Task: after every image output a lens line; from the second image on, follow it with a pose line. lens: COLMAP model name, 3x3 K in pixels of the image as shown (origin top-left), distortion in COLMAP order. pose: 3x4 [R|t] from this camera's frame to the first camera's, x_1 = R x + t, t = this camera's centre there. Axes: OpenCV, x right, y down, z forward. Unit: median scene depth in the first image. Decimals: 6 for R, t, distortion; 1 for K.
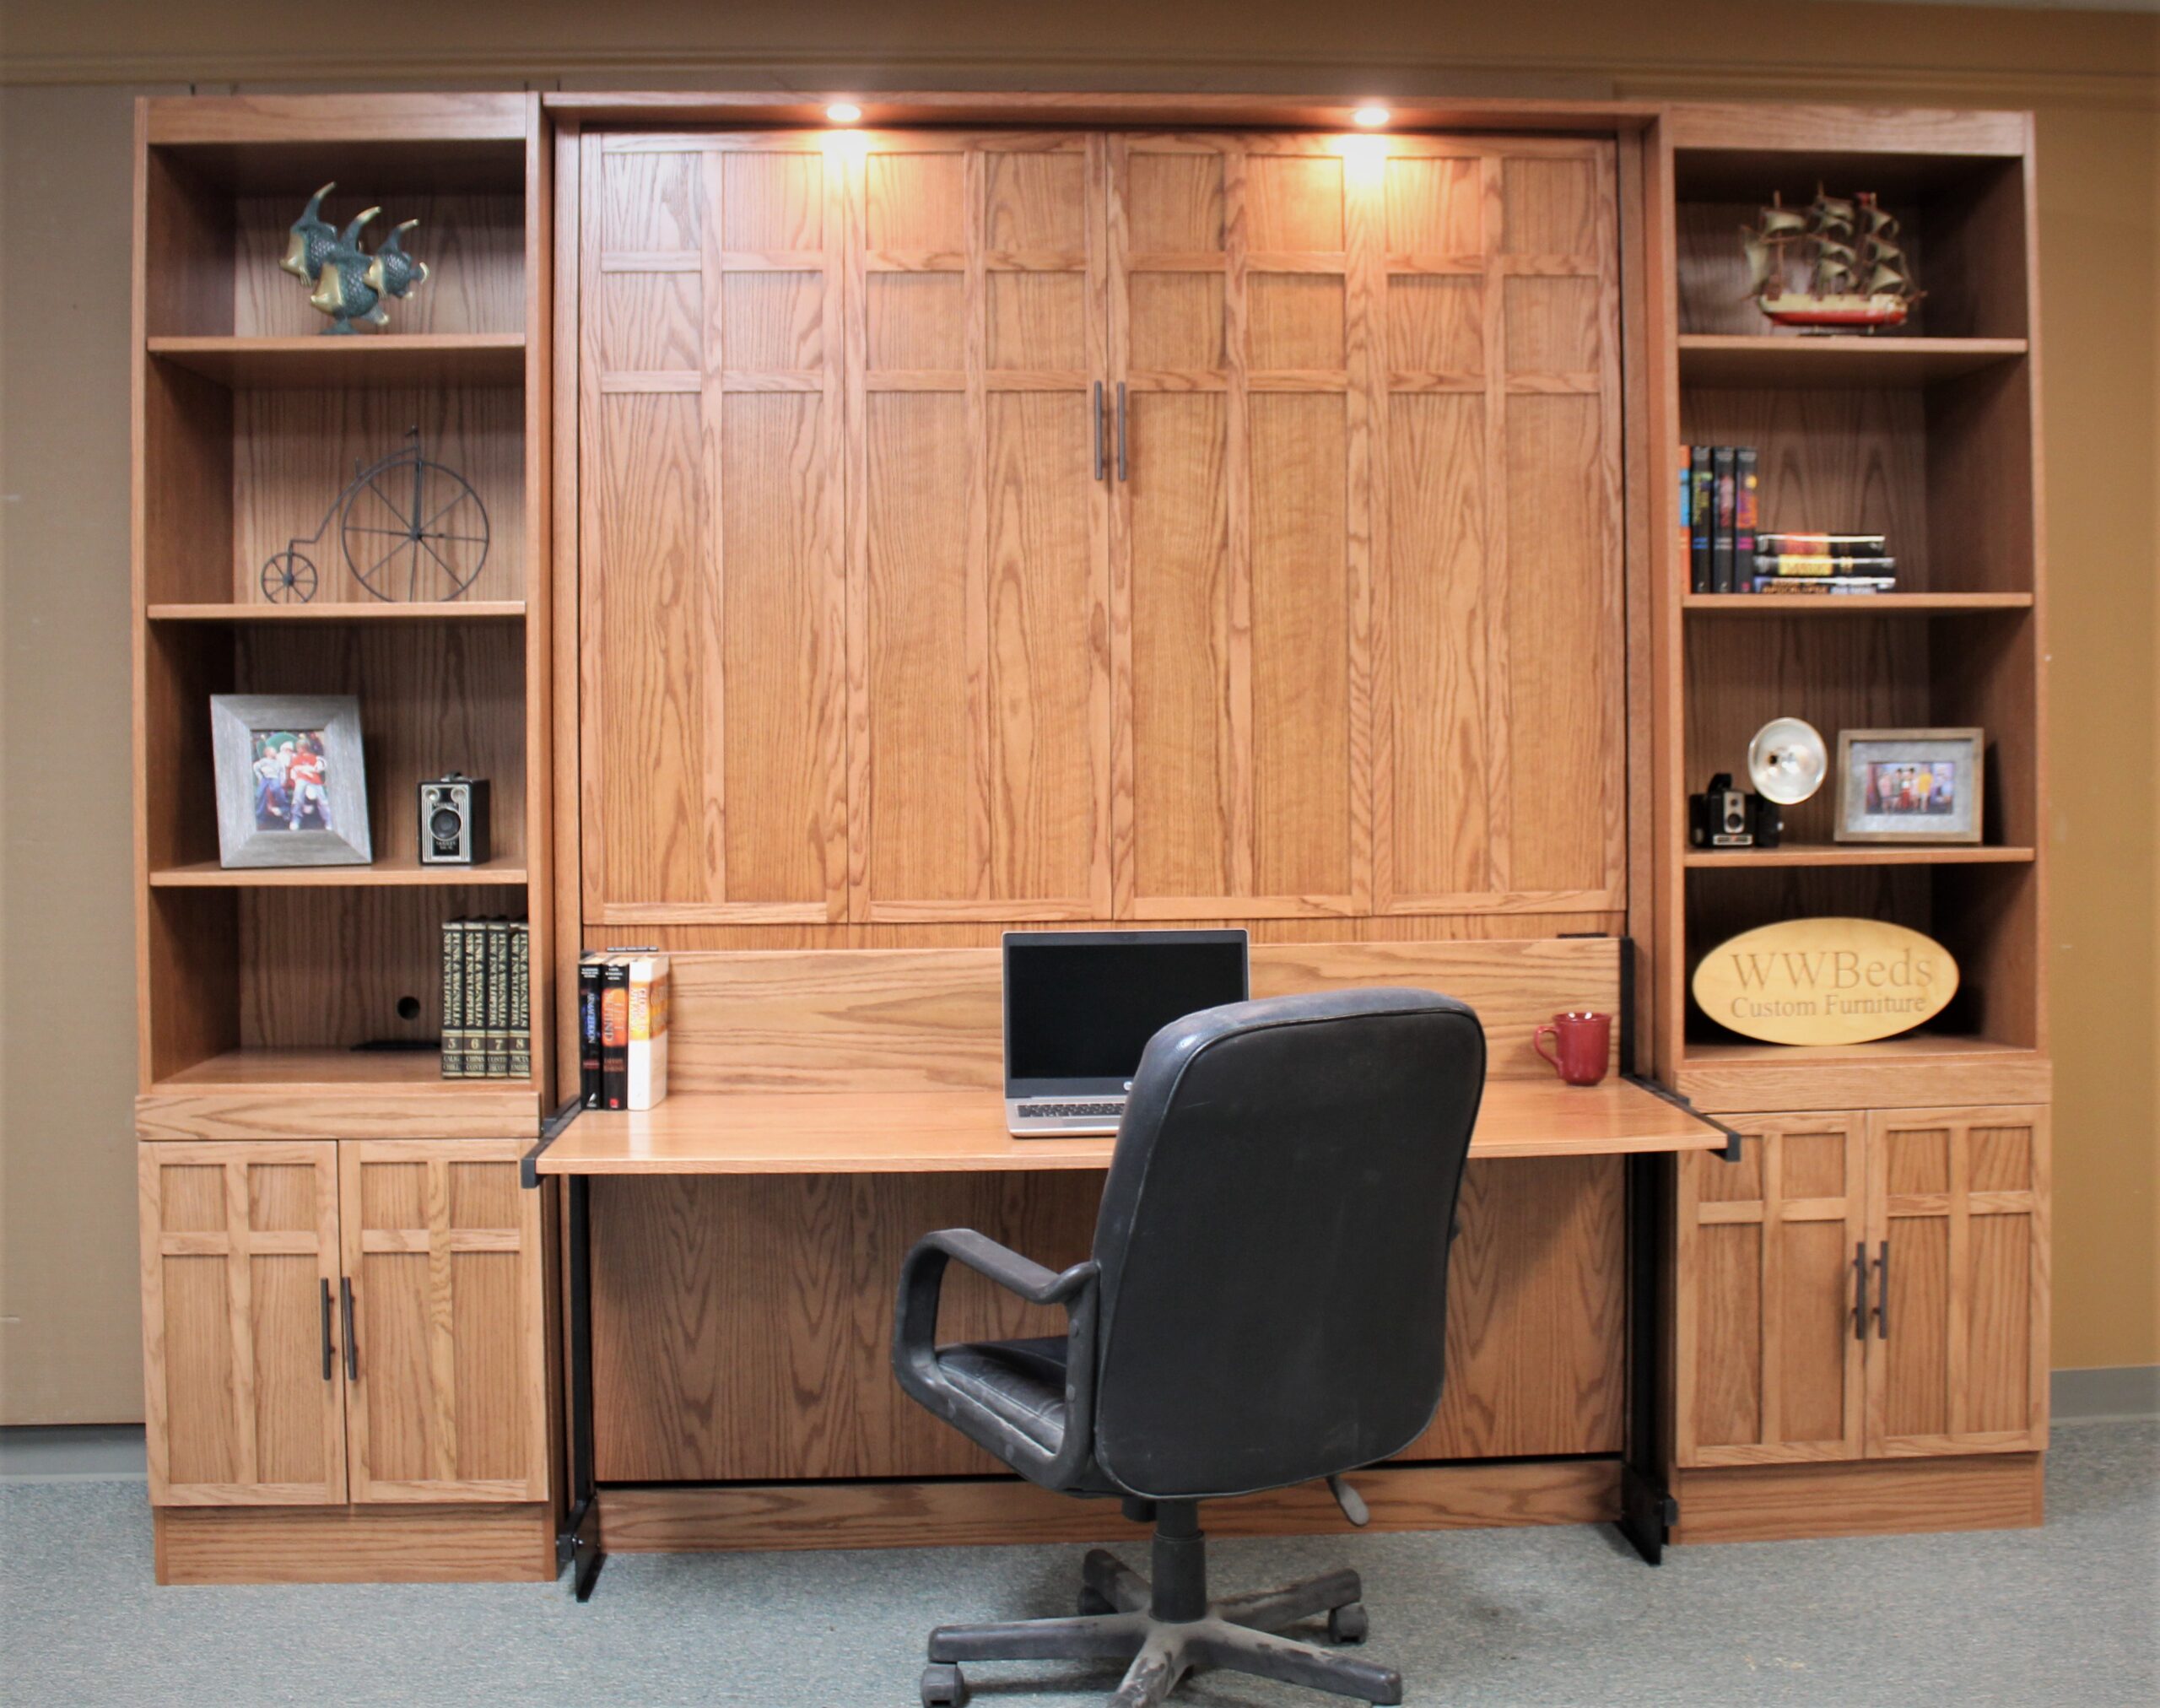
lens RADIAL K [[2448.2, 0, 1125.8], [0, 2448.2, 719.2], [0, 0, 1]] dist [-0.162872, 0.152653]
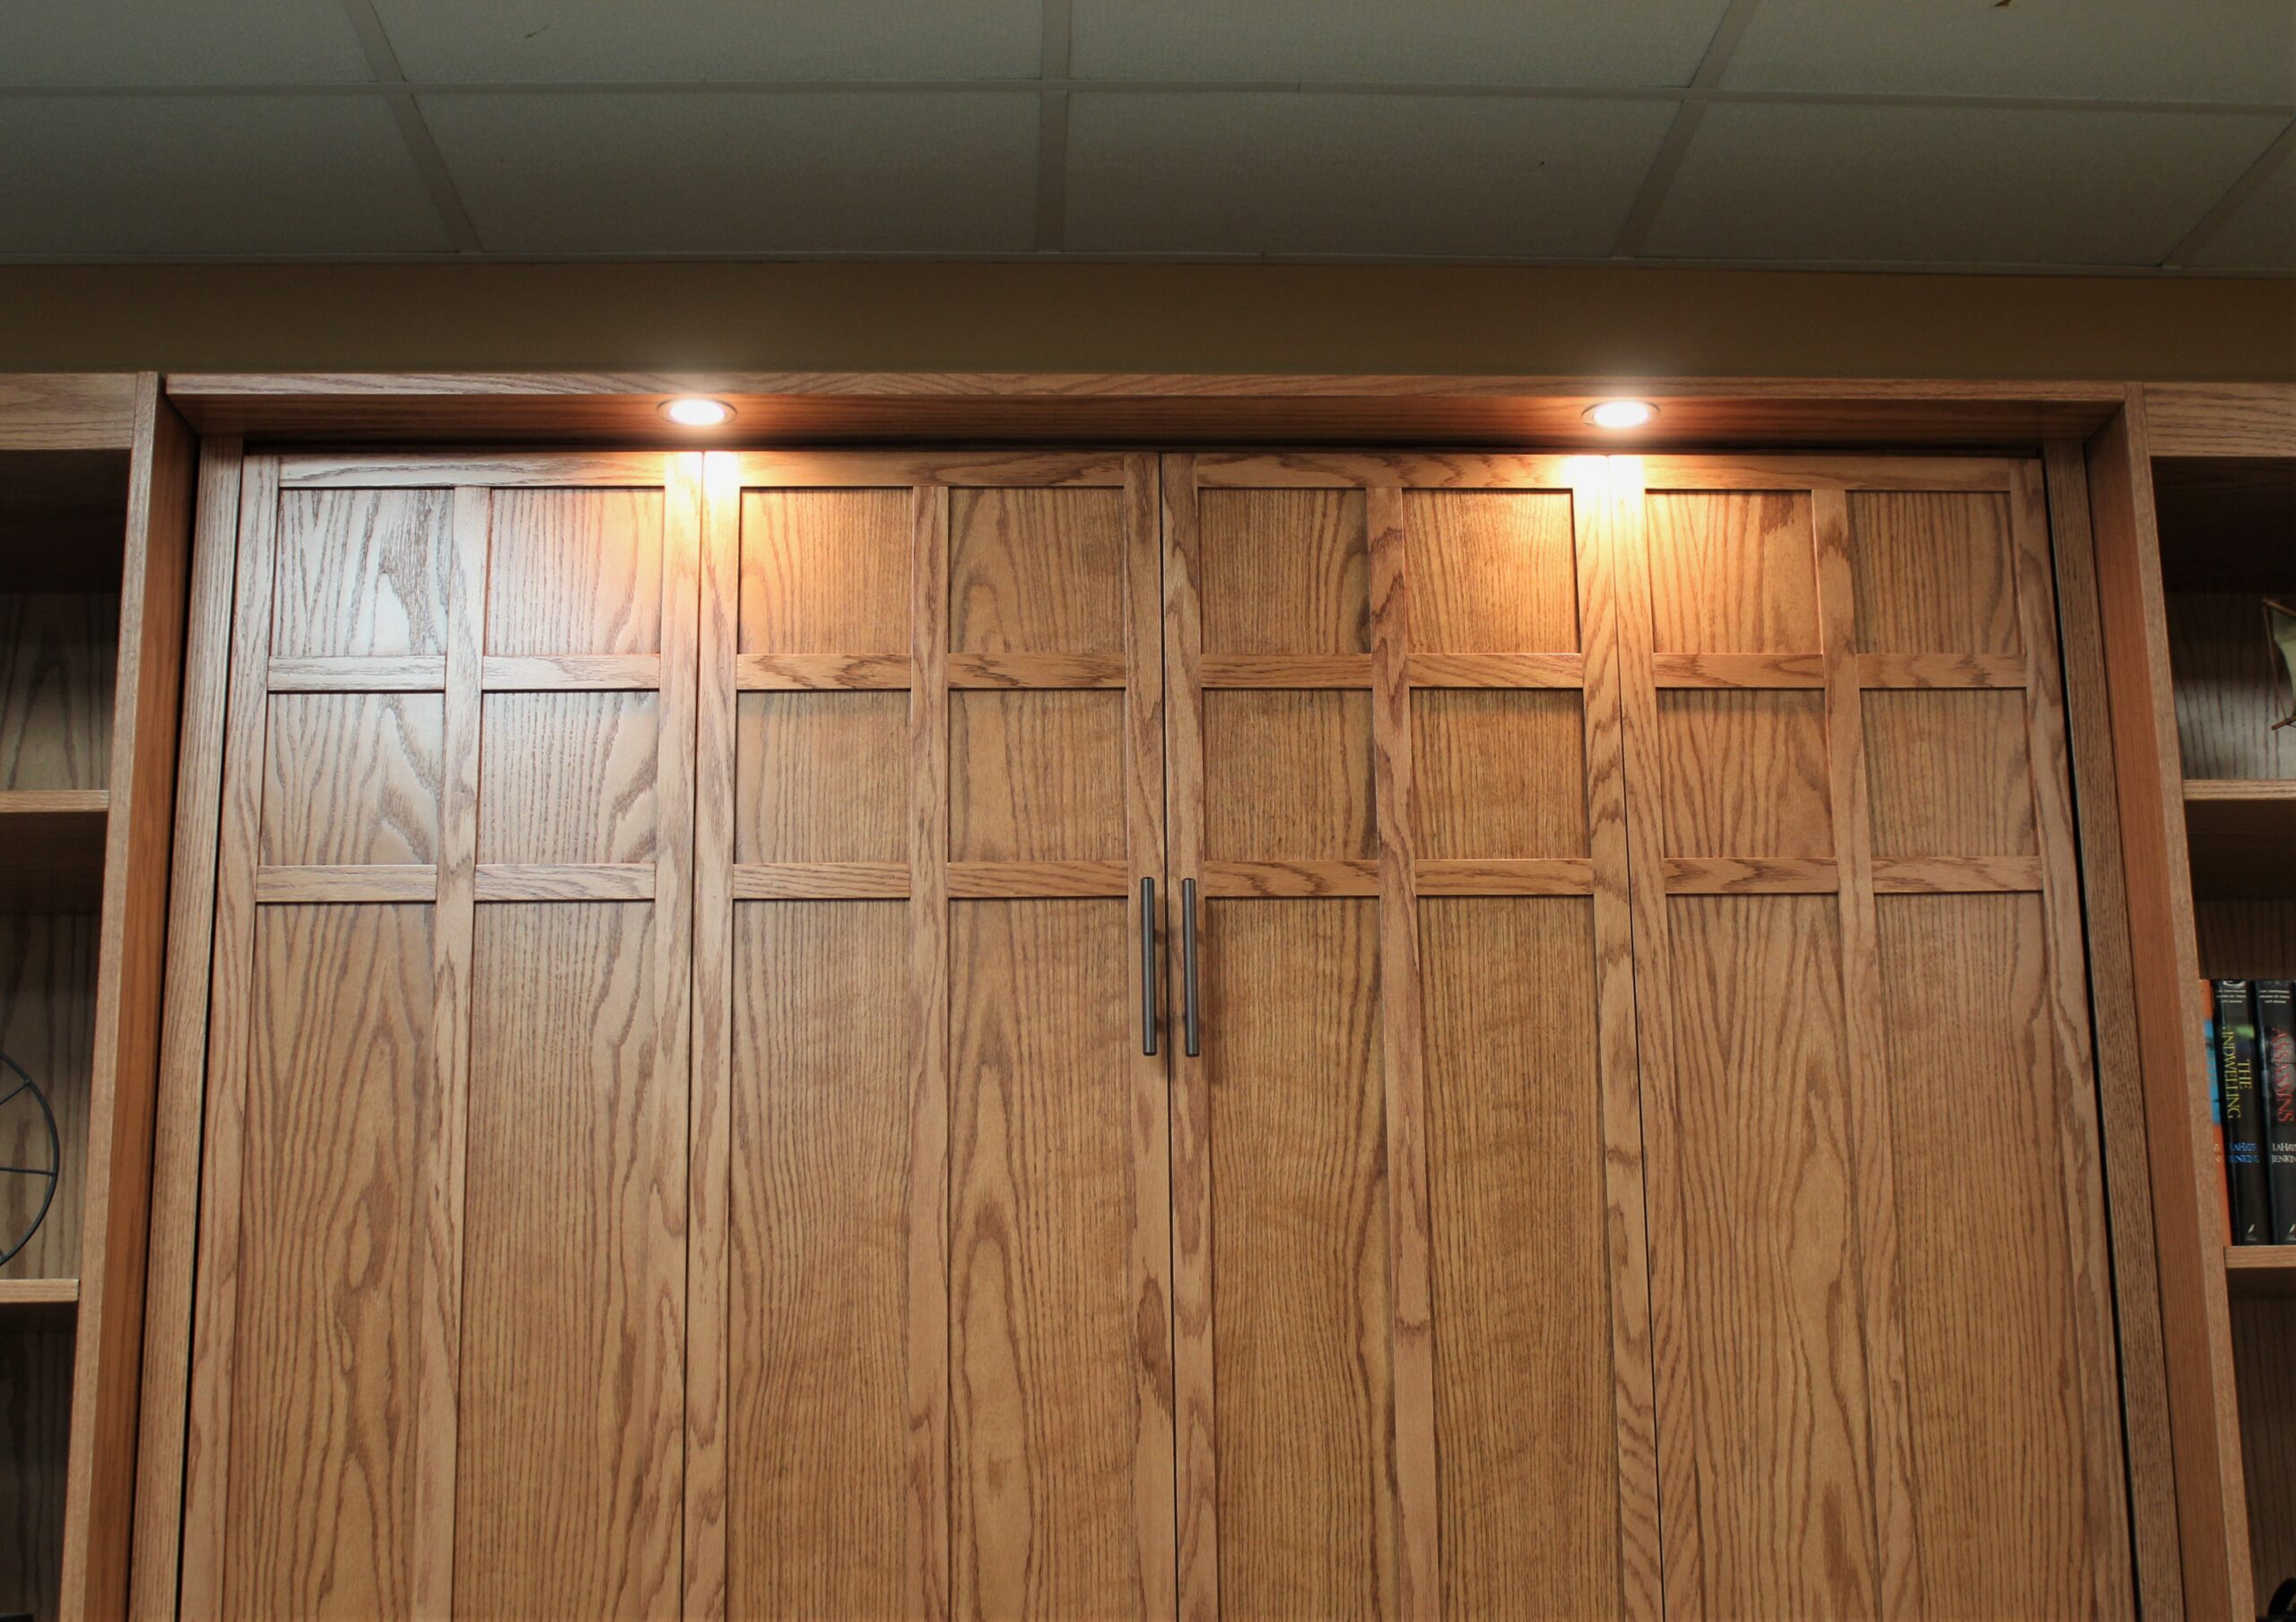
lens RADIAL K [[2980.2, 0, 1219.8], [0, 2980.2, 804.3], [0, 0, 1]] dist [-0.093920, 0.088707]
pose [[0.999917, -0.011896, -0.004916, 0.008715], [0.010521, 0.975390, -0.220235, -0.004859], [0.007415, 0.220165, 0.975434, 0.331955]]
